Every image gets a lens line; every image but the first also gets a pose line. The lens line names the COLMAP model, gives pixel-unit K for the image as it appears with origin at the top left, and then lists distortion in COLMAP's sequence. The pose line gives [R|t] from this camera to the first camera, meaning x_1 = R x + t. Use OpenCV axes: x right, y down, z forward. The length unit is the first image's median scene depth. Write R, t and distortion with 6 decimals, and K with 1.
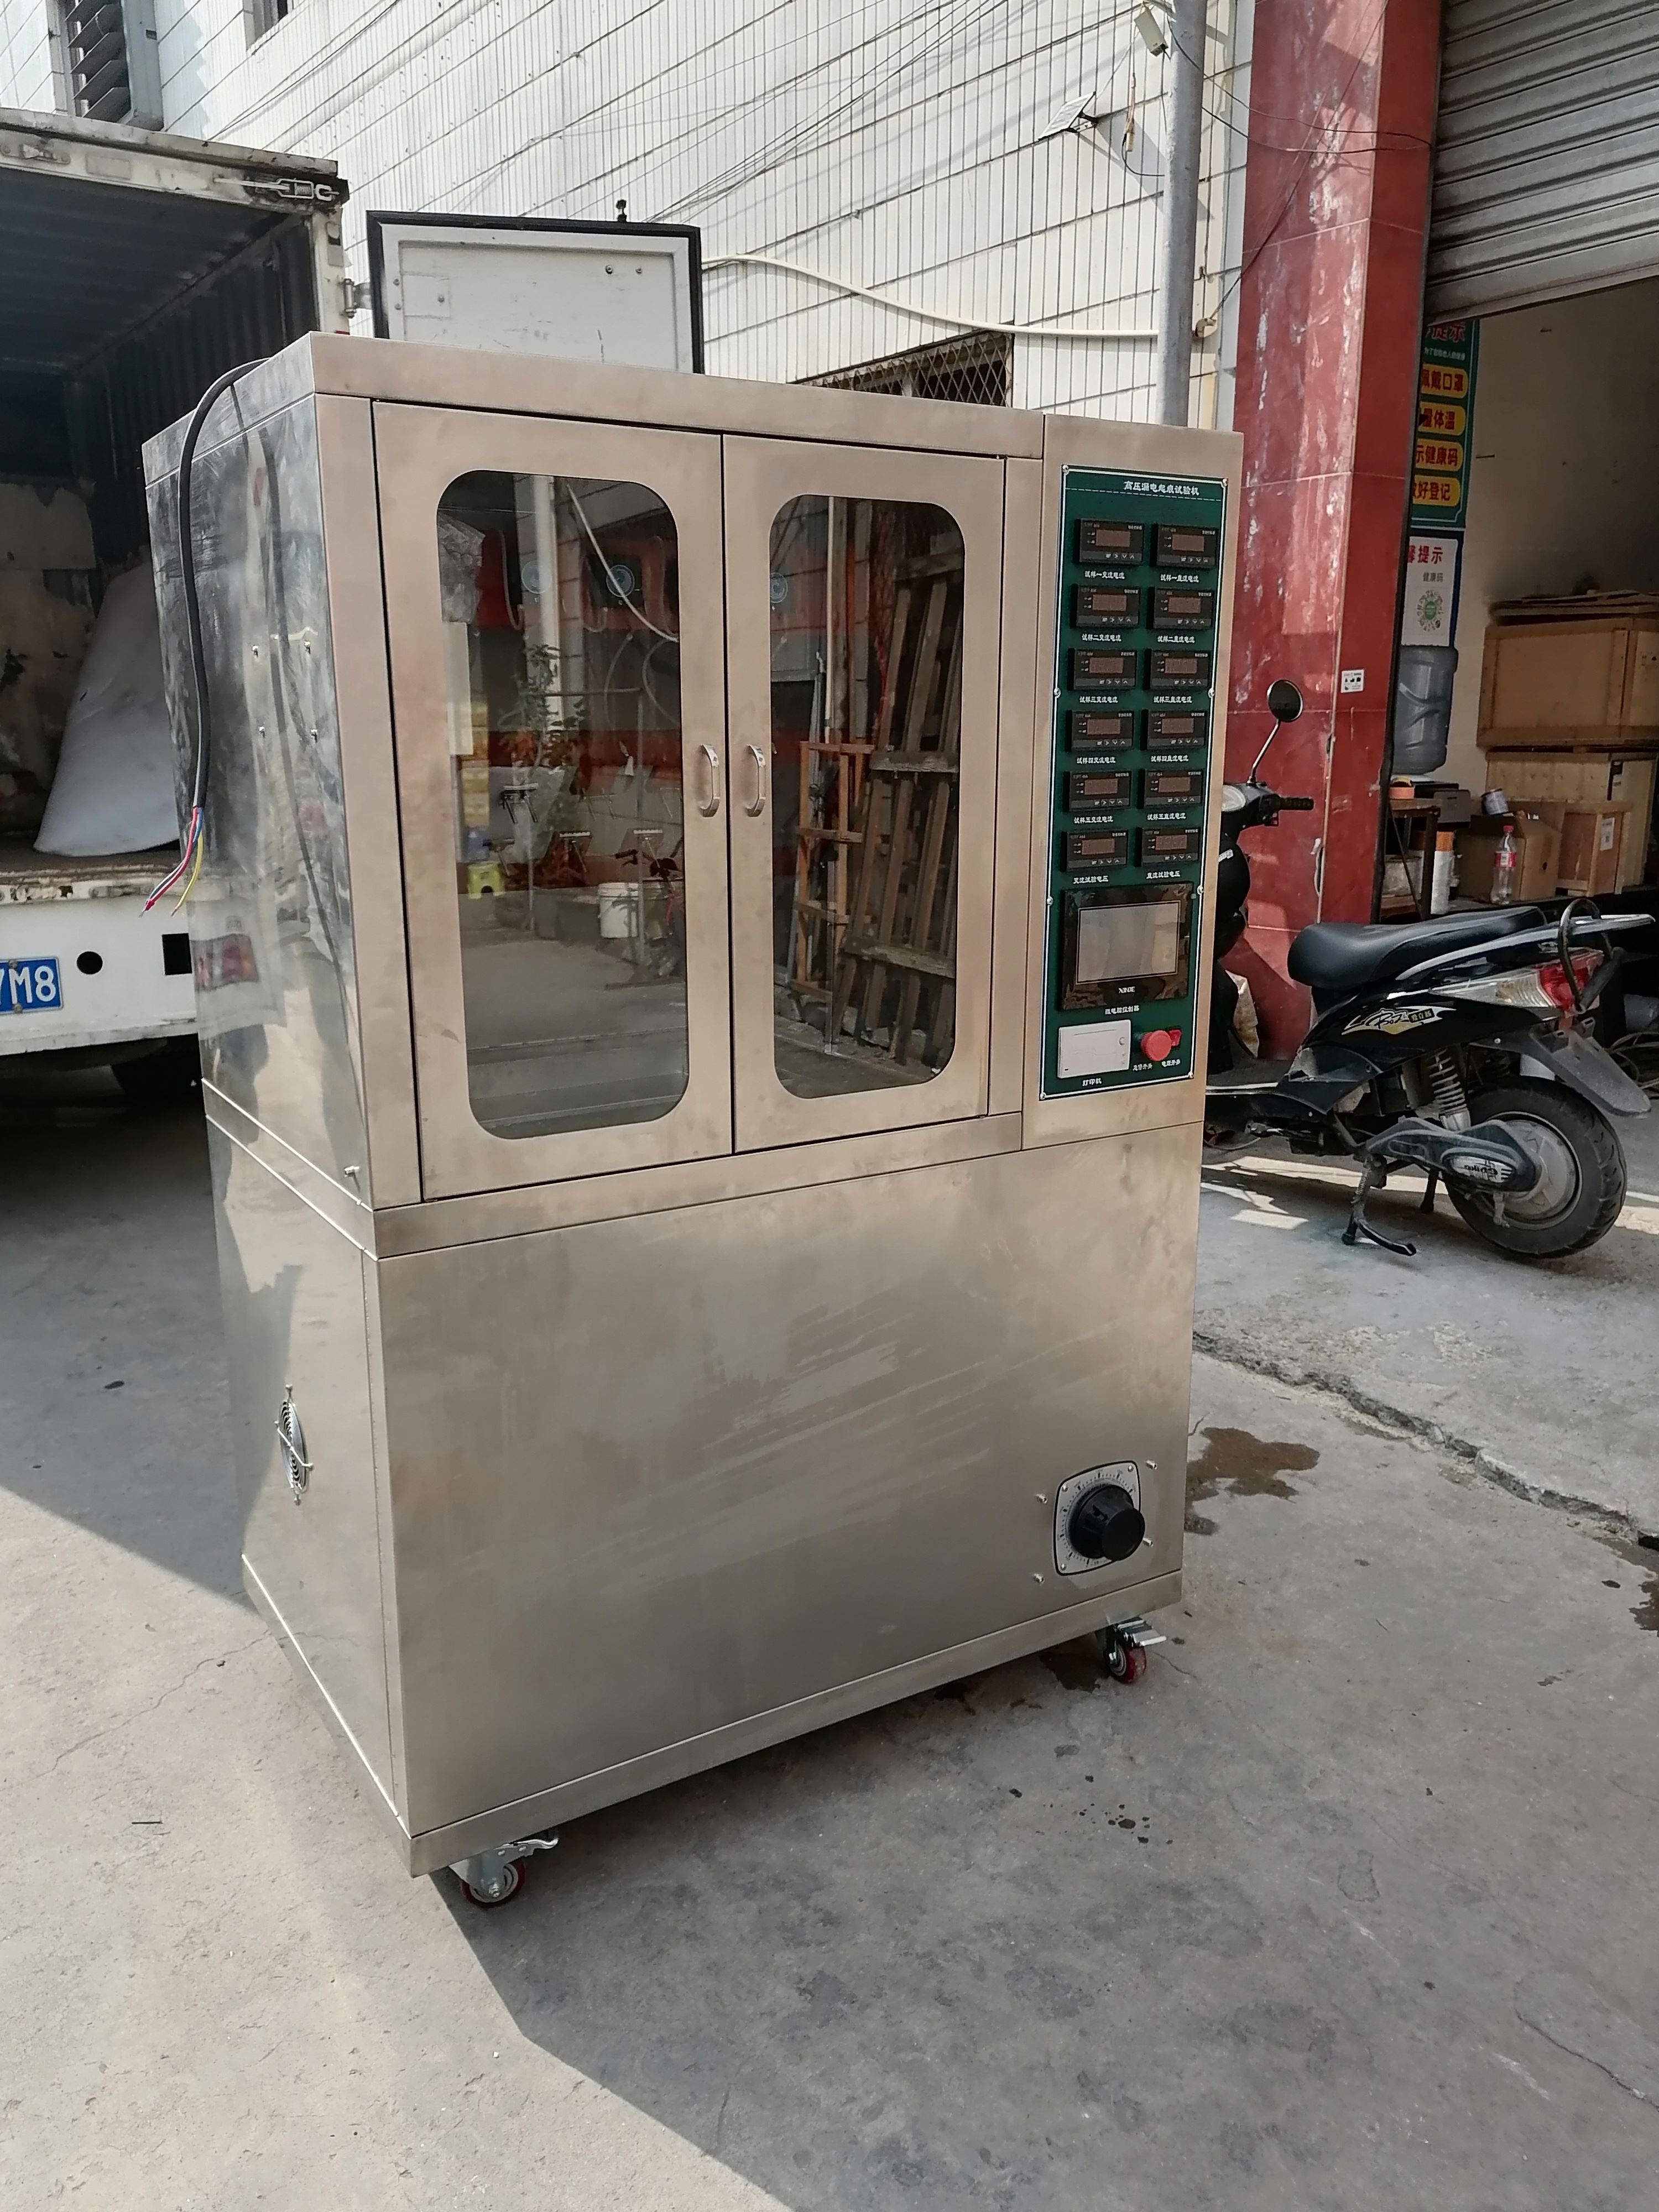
lens RADIAL K [[1692.6, 0, 796.6], [0, 1692.6, 1164.0], [0, 0, 1]] dist [0.057554, -0.085571]
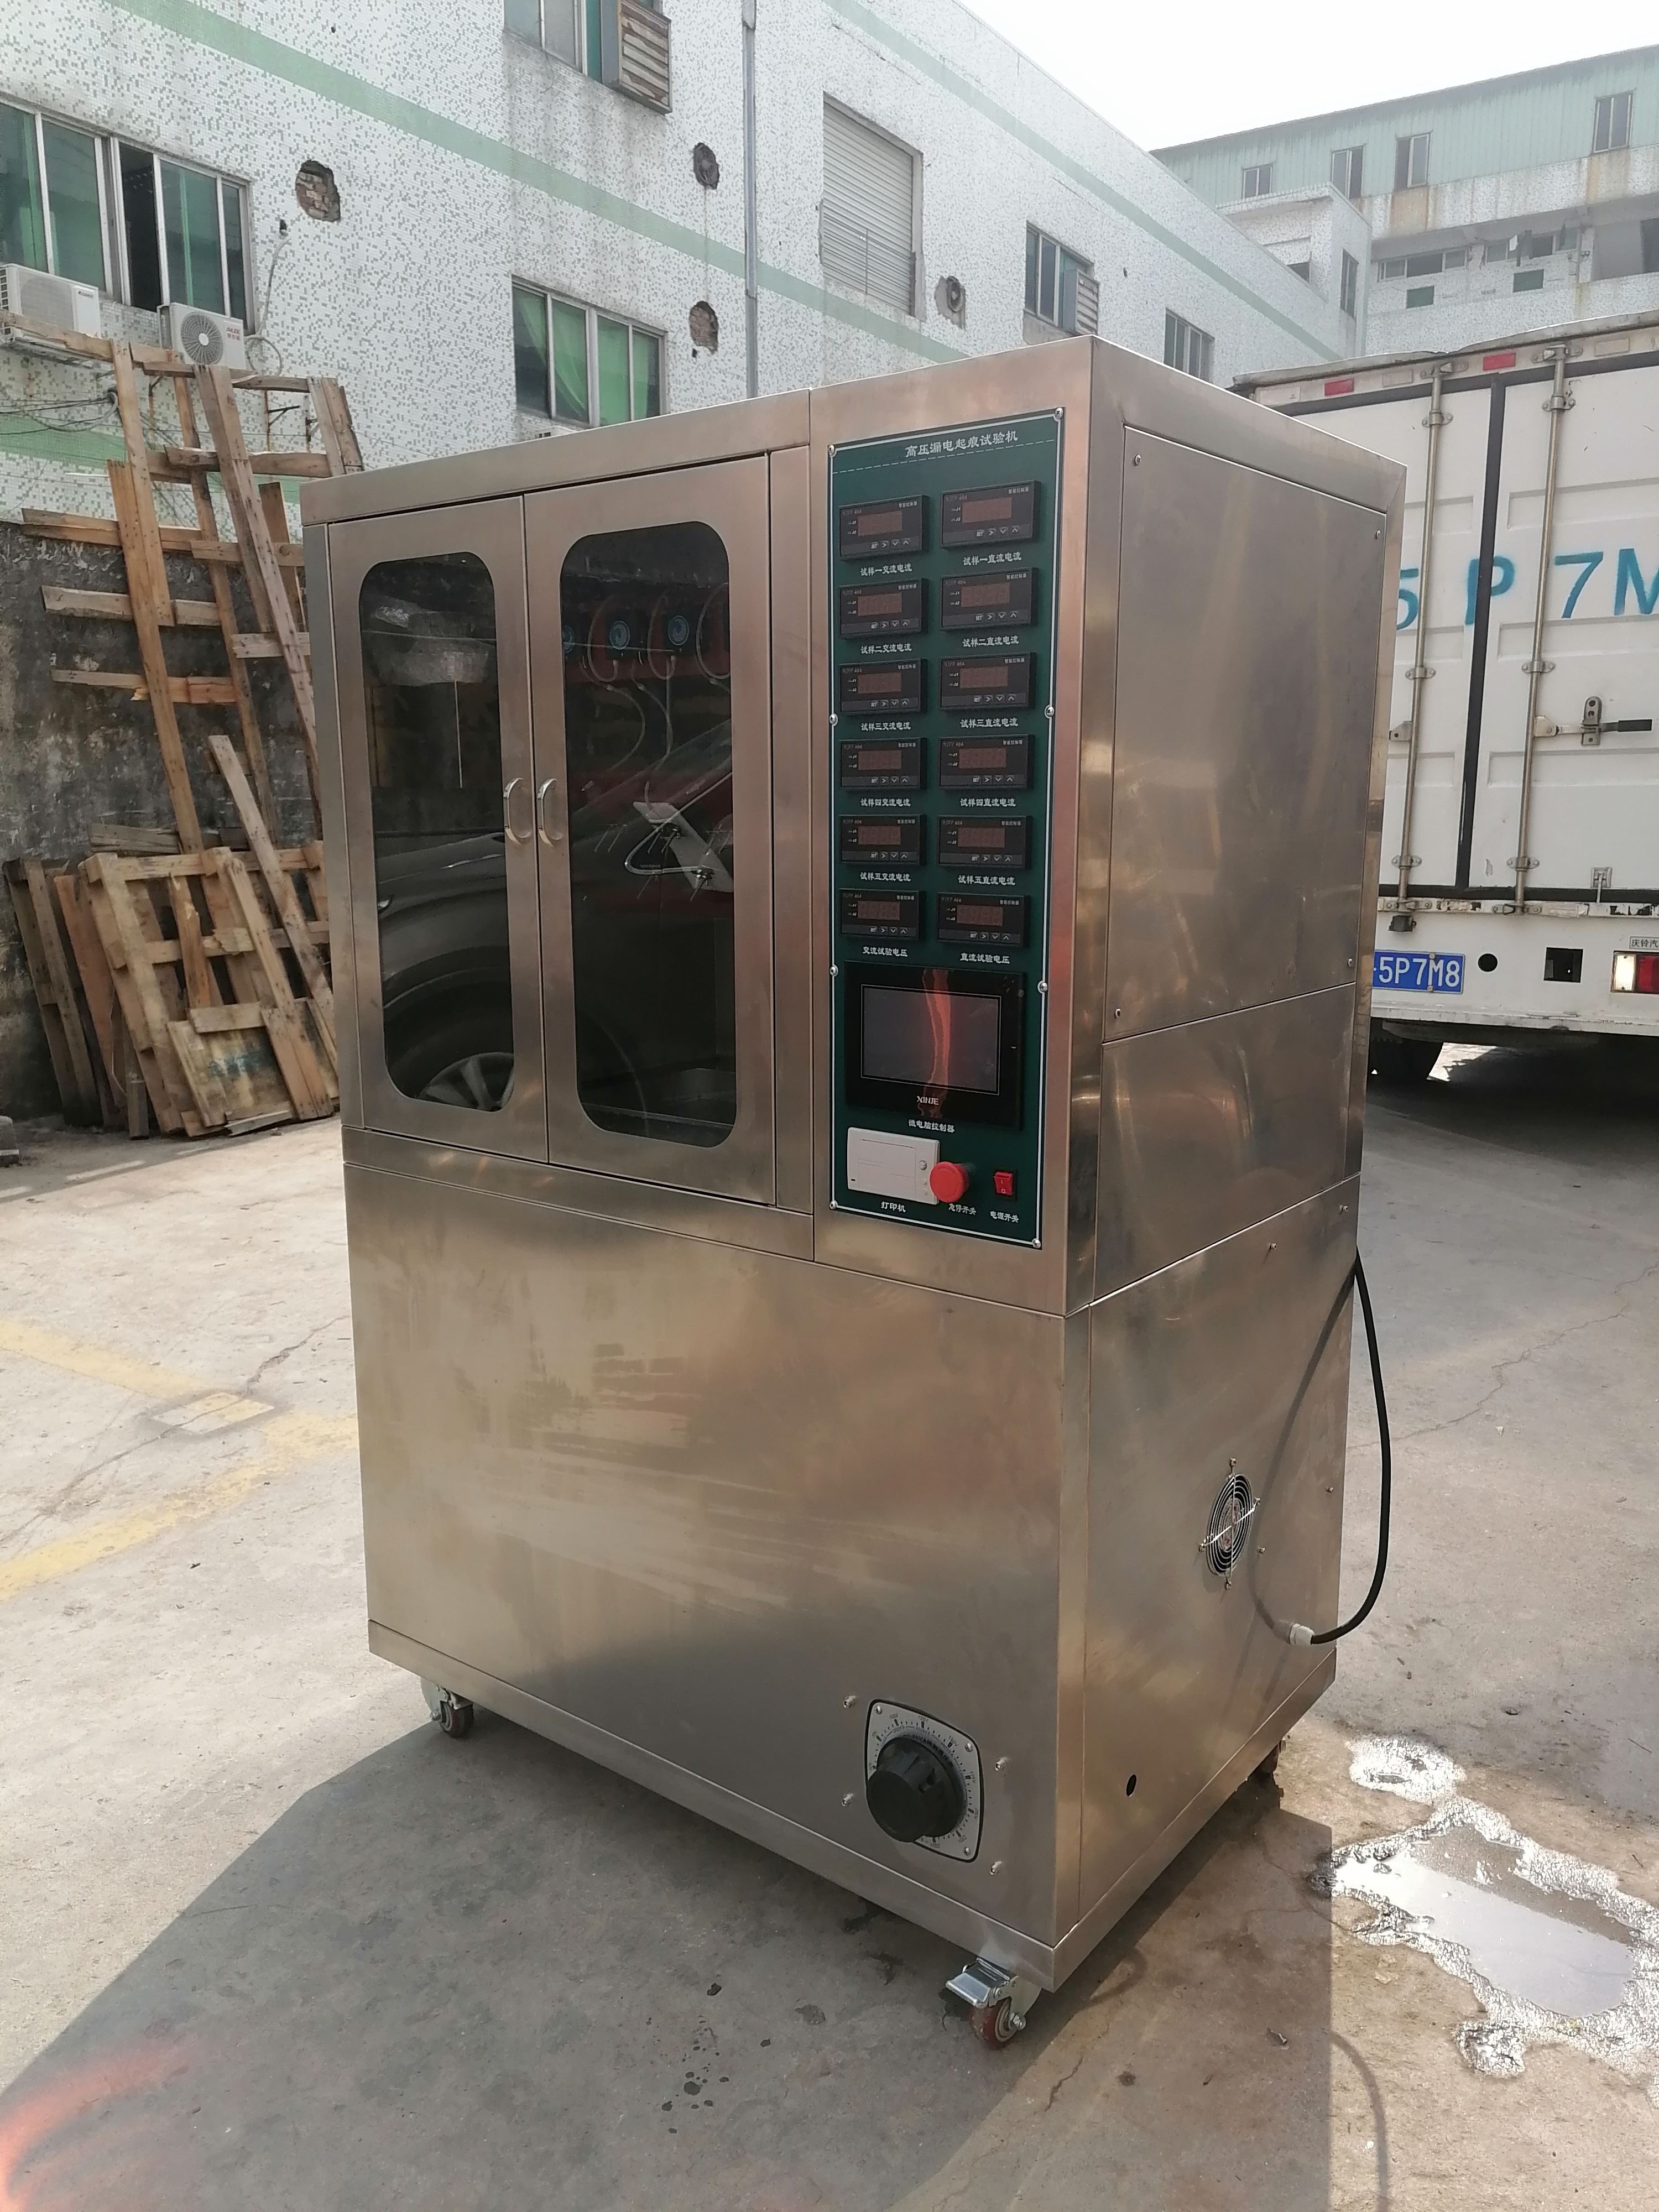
lens RADIAL K [[1734.4, 0, 829.5], [0, 1734.4, 1106.0], [0, 0, 1]] dist [0.053674, -0.086681]
pose [[0.338836, 0.186756, -0.922124, 0.769500], [-0.220802, 0.968513, 0.115018, -0.154108], [0.914569, 0.164635, 0.369403, 0.576485]]
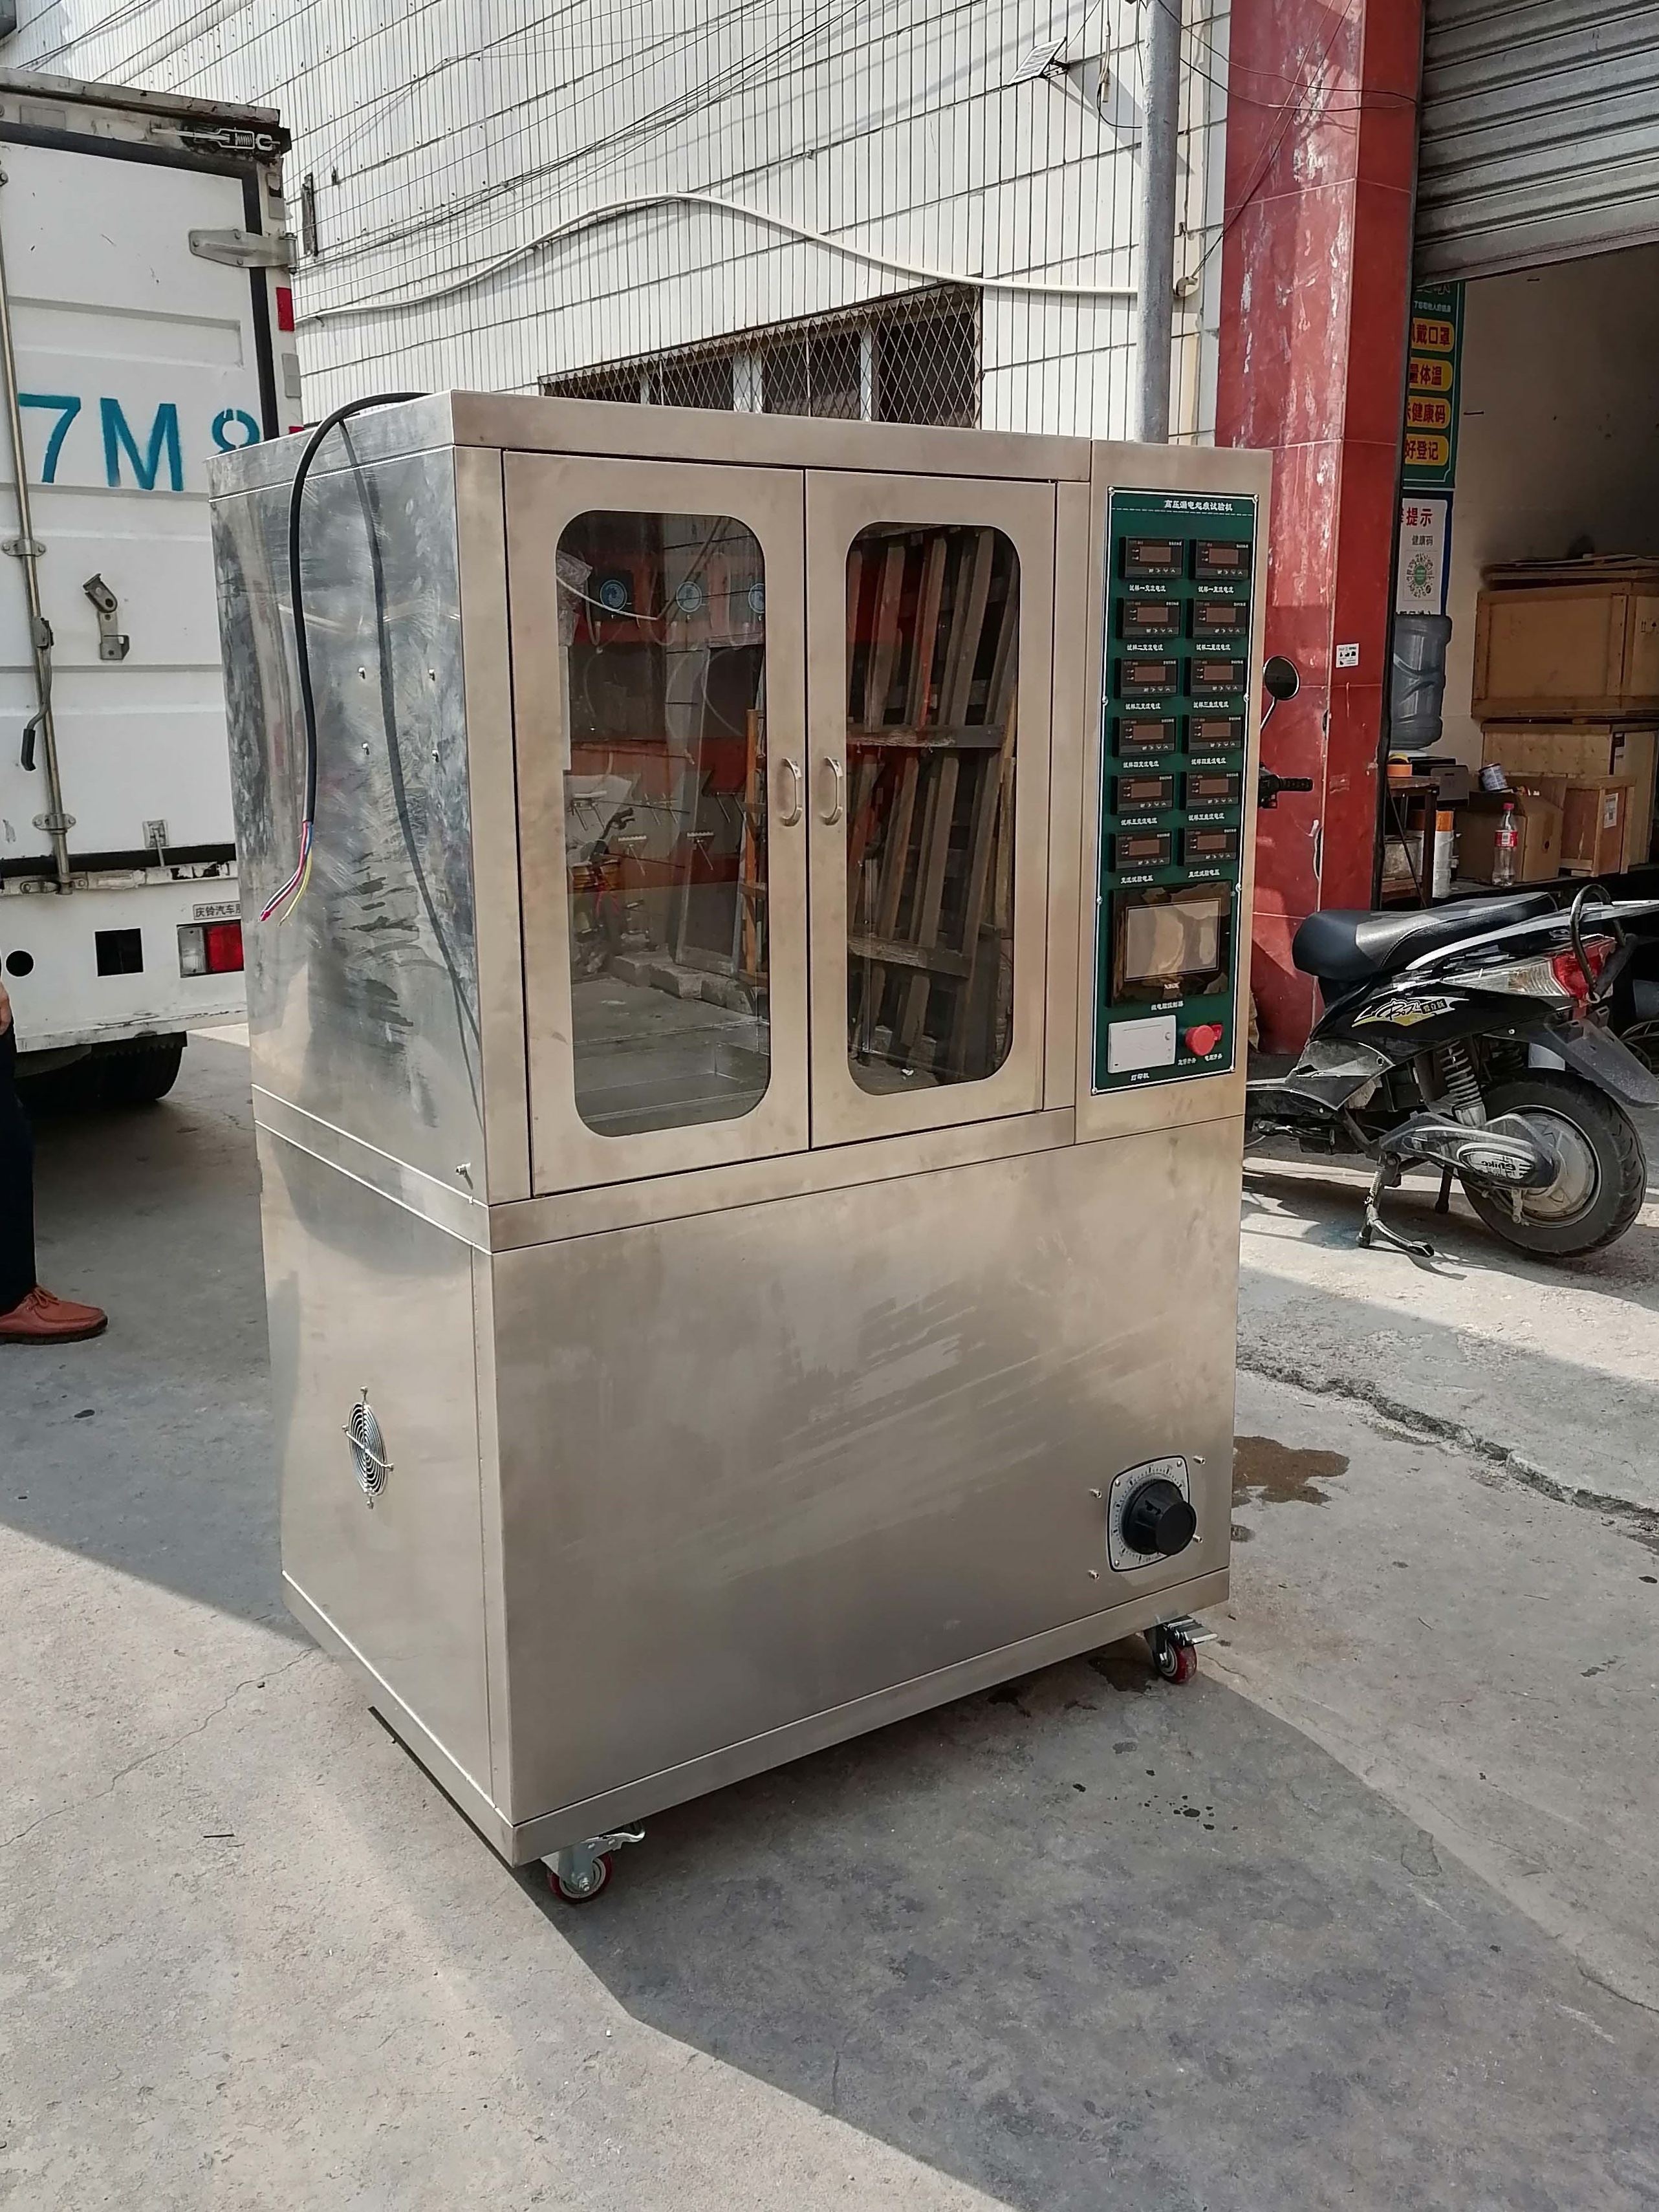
lens RADIAL K [[1930.8, 0, 829.5], [0, 1930.8, 1106.0], [0, 0, 1]] dist [0.056578, -0.080774]
pose [[0.998154, -0.012275, 0.059479, -0.069518], [0.014491, 0.999212, -0.036958, 0.008031], [-0.058978, 0.037752, 0.997545, -0.123889]]
